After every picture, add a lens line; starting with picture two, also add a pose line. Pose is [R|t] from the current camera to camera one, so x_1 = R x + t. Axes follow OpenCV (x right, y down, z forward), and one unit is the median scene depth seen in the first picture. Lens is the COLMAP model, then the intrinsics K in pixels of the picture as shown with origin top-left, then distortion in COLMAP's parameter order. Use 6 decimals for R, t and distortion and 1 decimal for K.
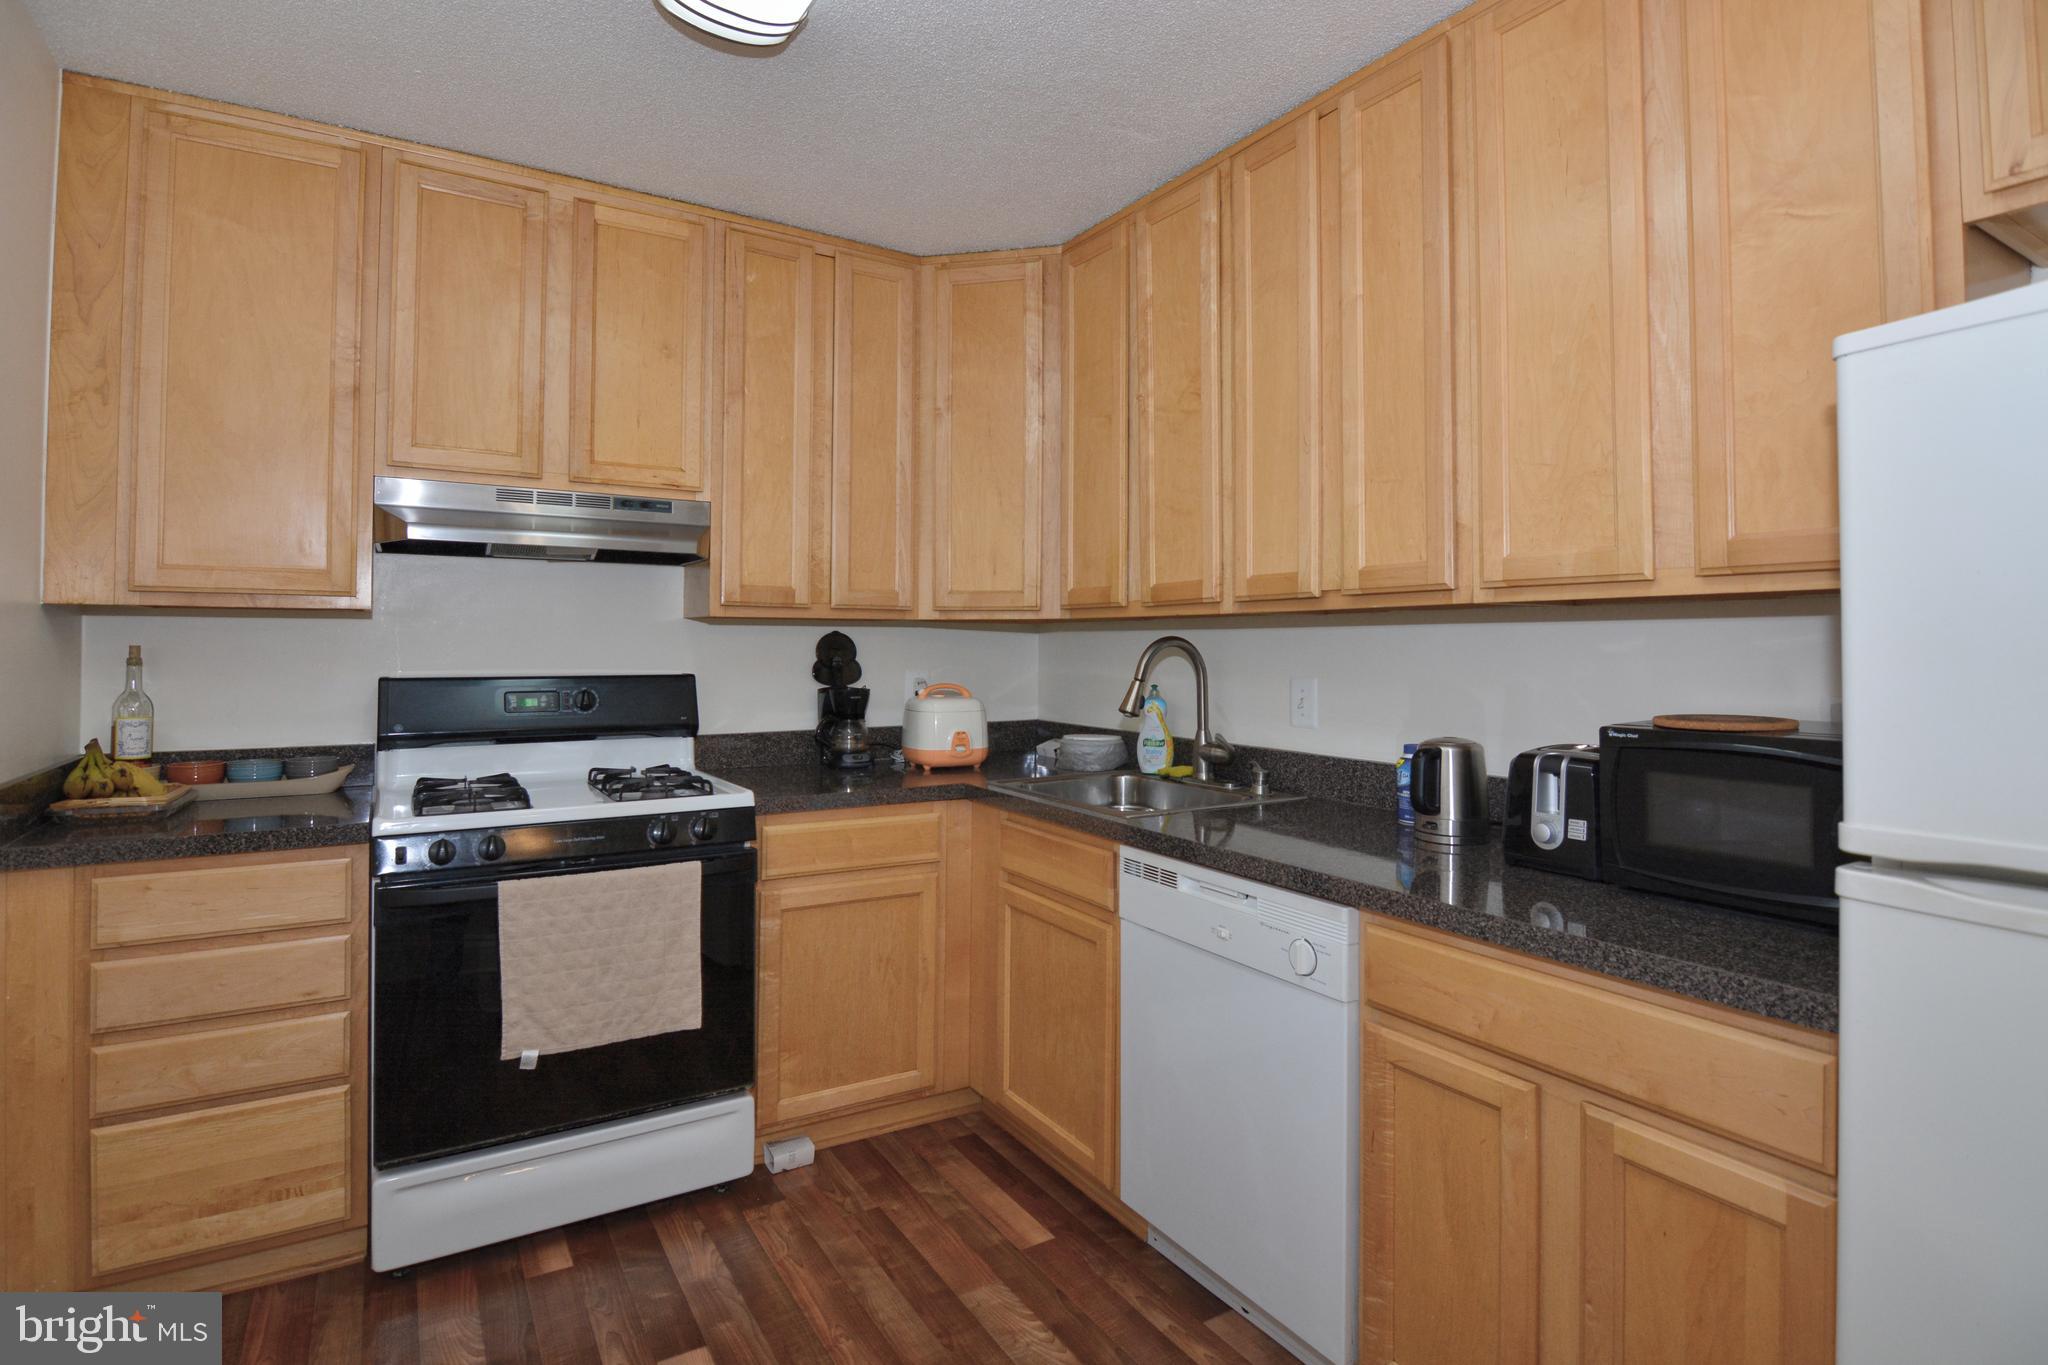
lens RADIAL K [[1021.3, 0, 1021.3], [0, 1021.3, 619.1], [0, 0, 1]] dist [-0.001018, -0.014198]
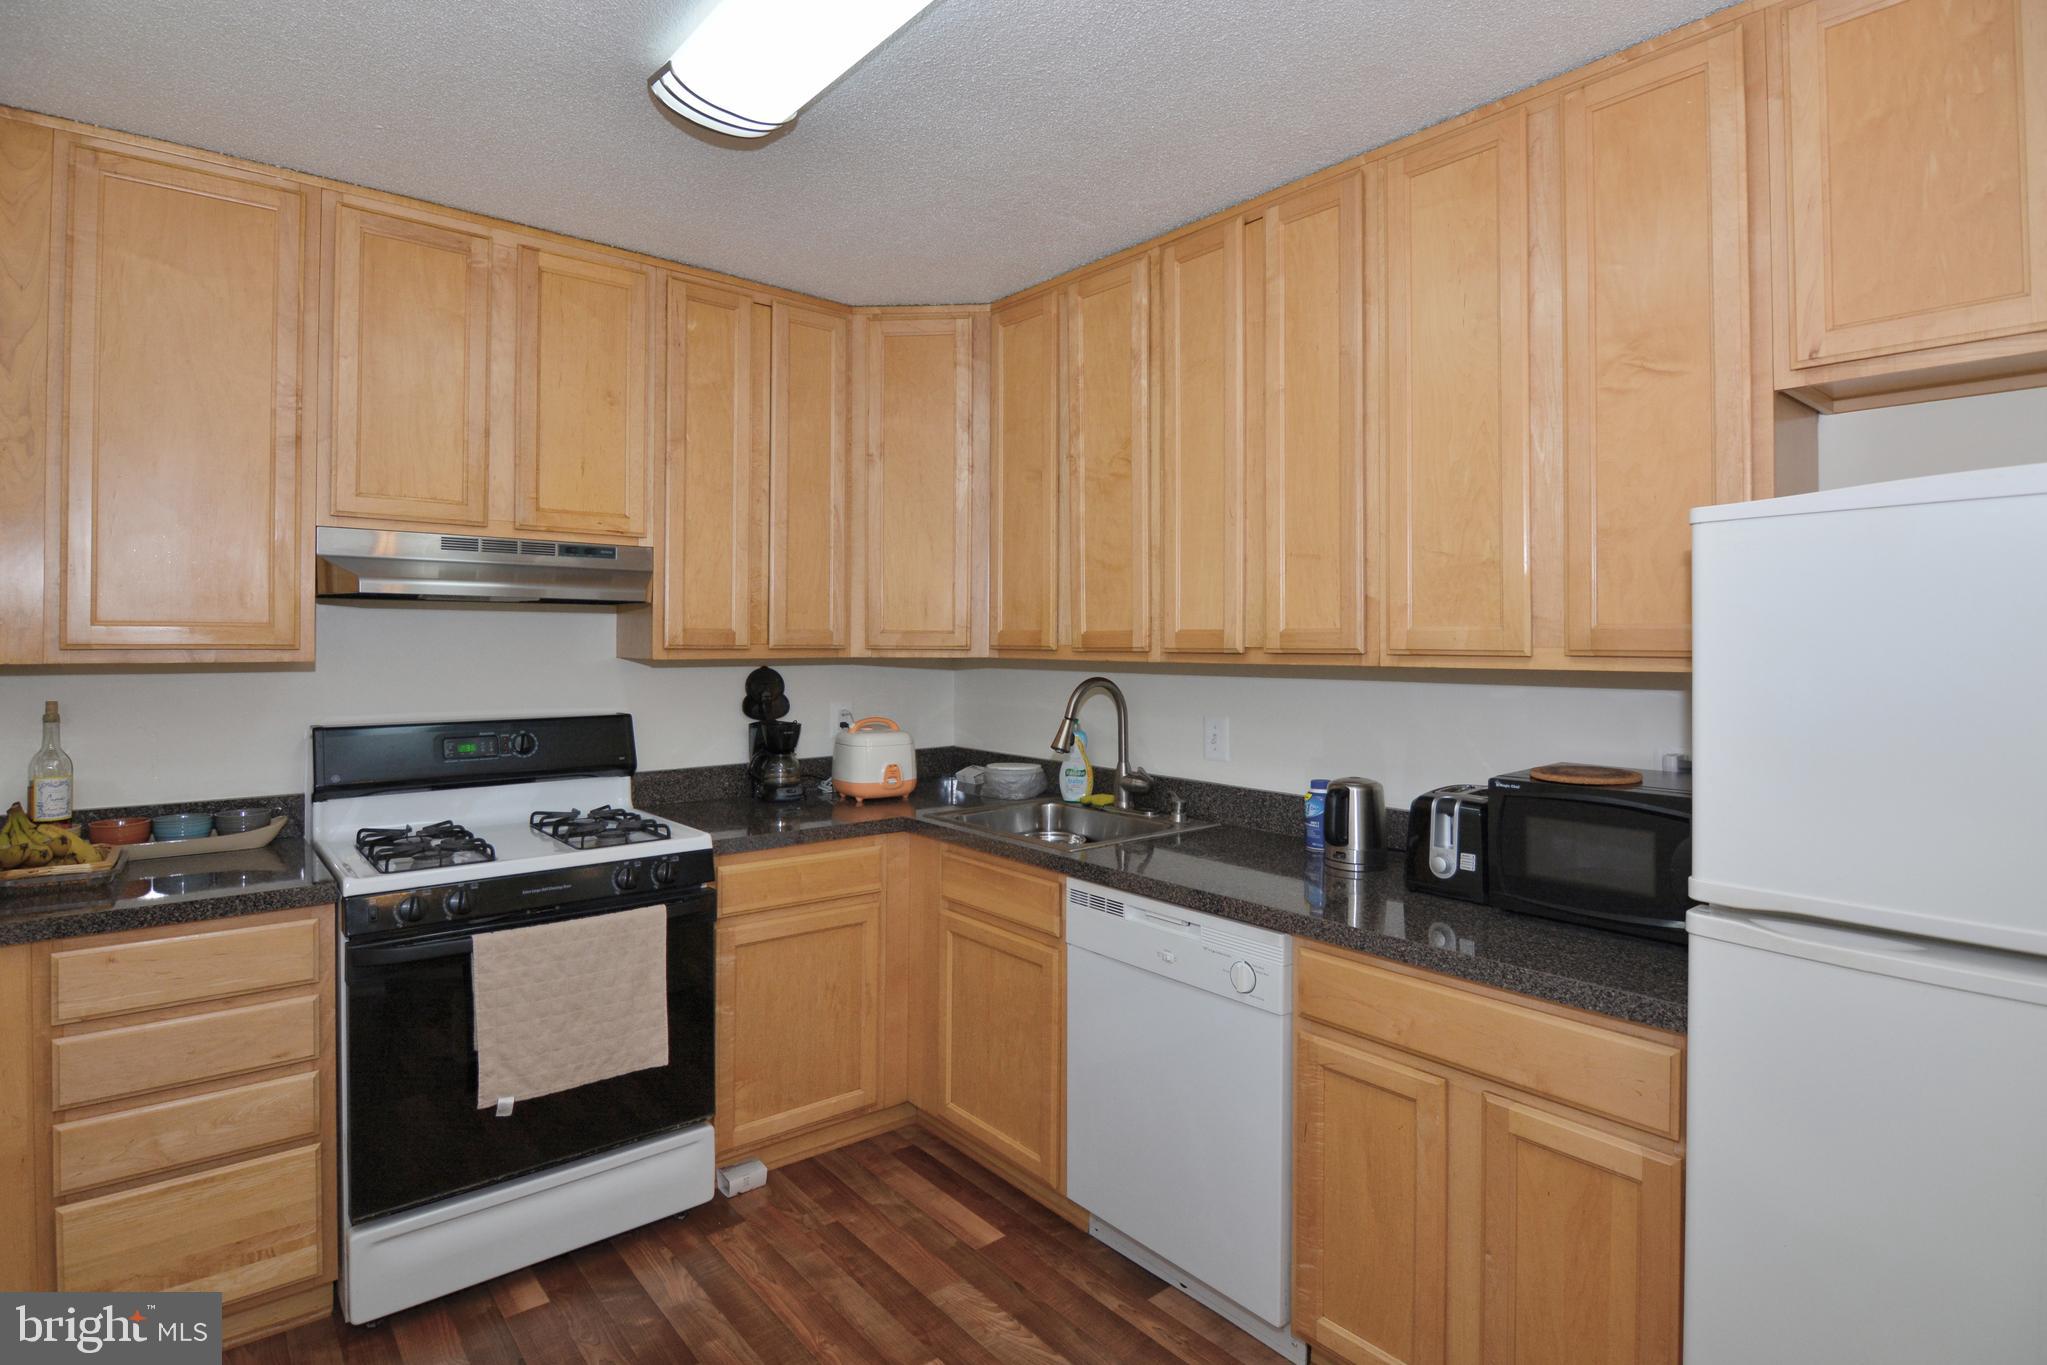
lens RADIAL K [[1030.4, 0, 1021.7], [0, 1030.4, 628.0], [0, 0, 1]] dist [-0.000914, -0.013396]
pose [[0.989364, 0.001629, 0.145454, -0.106445], [-0.003780, 0.999888, 0.014510, -0.059670], [-0.145414, -0.014905, 0.989259, -0.082646]]
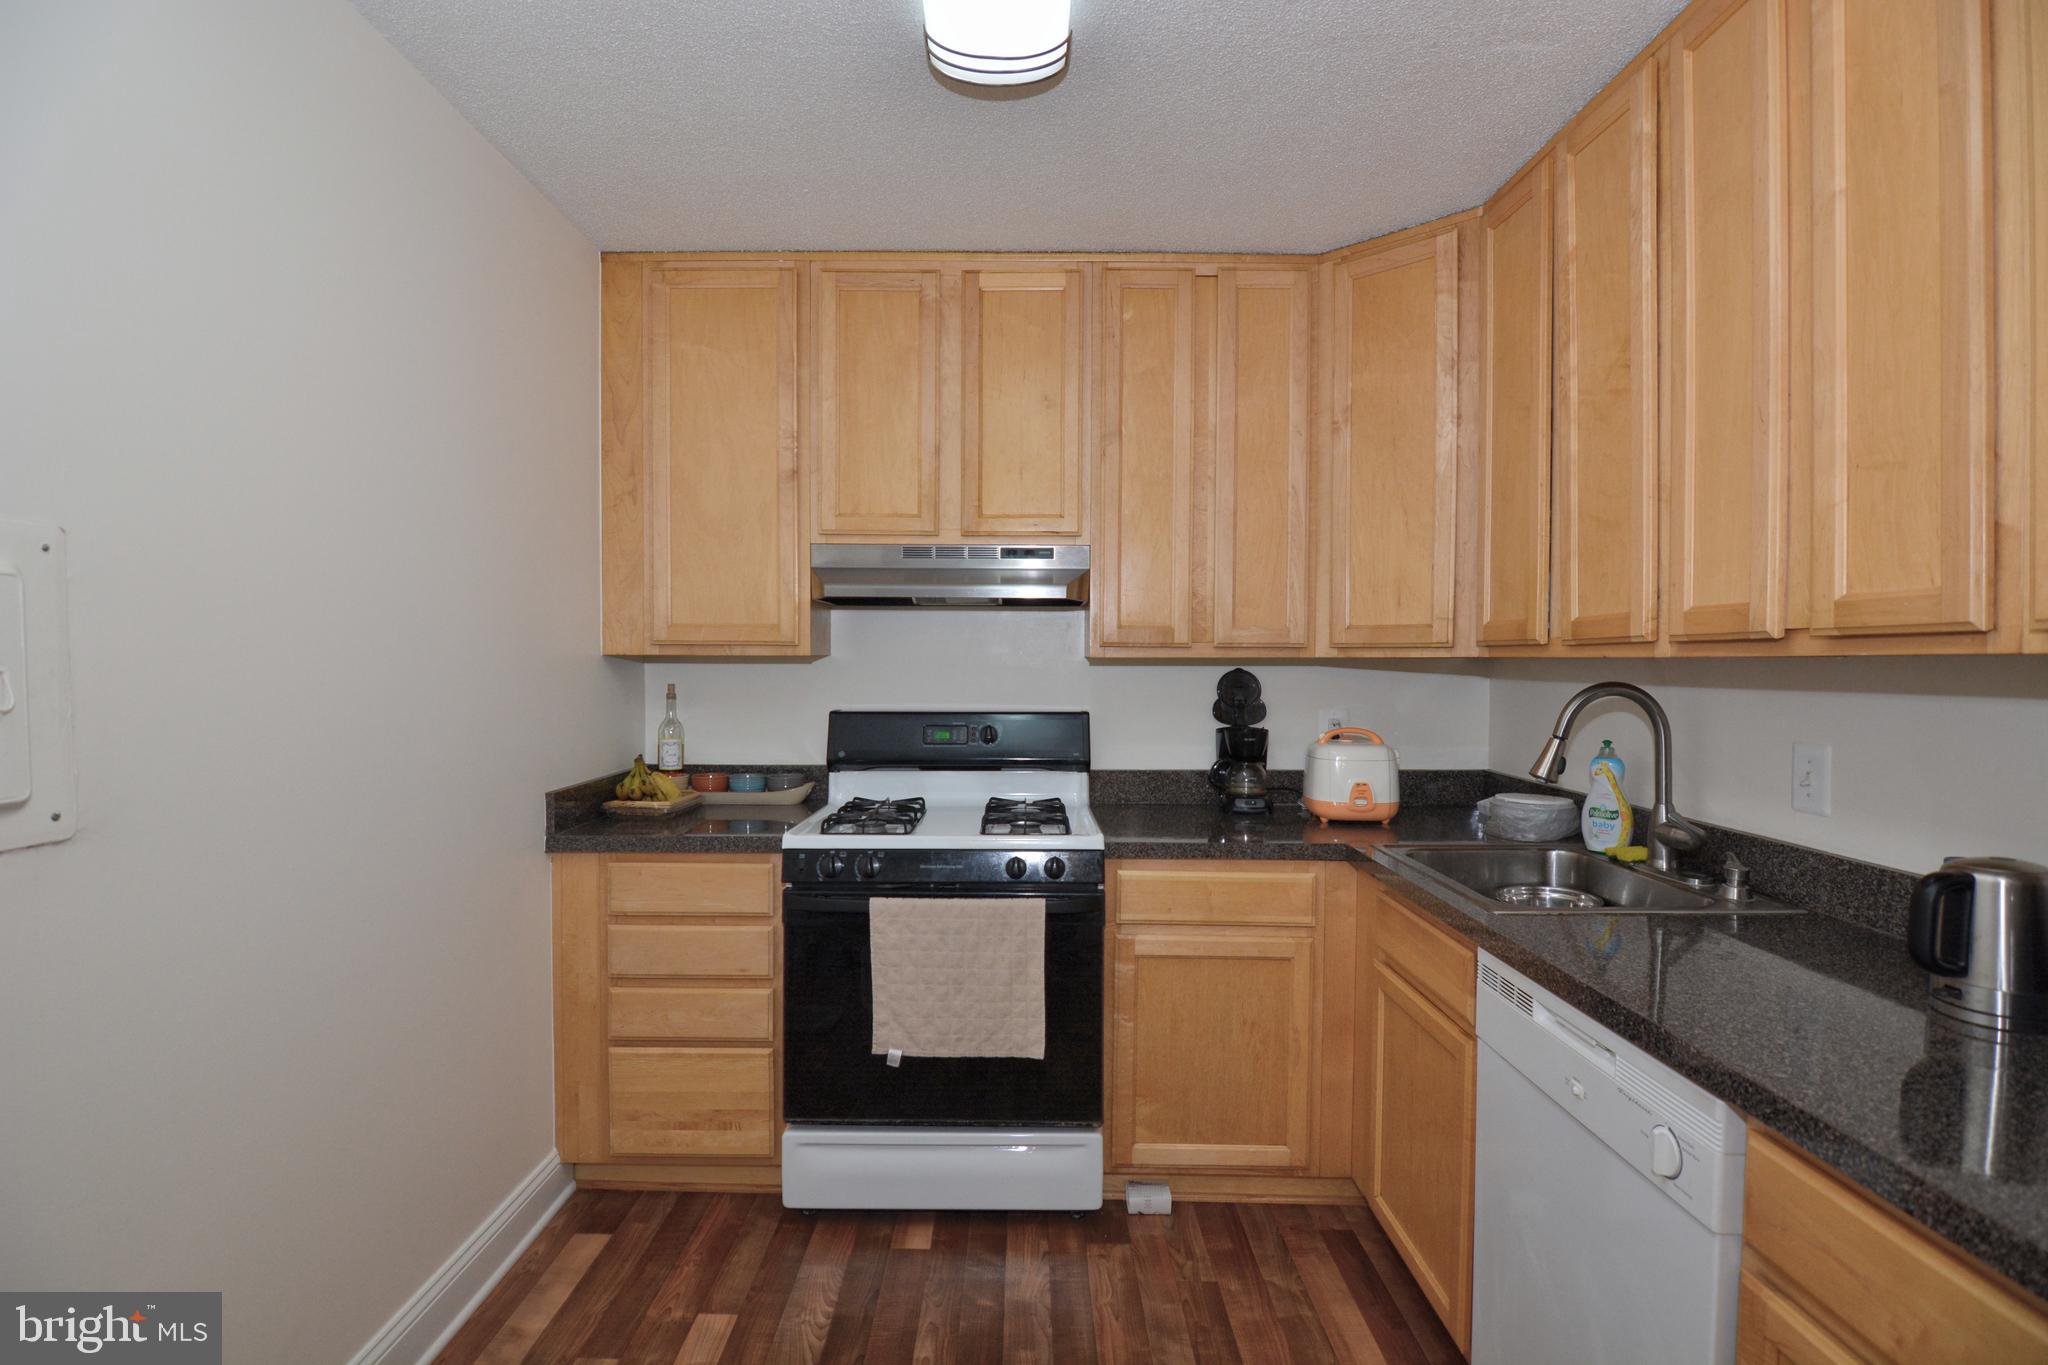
lens RADIAL K [[993.9, 0, 1019.4], [0, 993.9, 673.6], [0, 0, 1]] dist [-0.000746, -0.015829]
pose [[0.848649, 0.006804, -0.528913, 0.190378], [0.013563, 0.999309, 0.034617, -0.025792], [0.528783, -0.036551, 0.847970, 0.138851]]
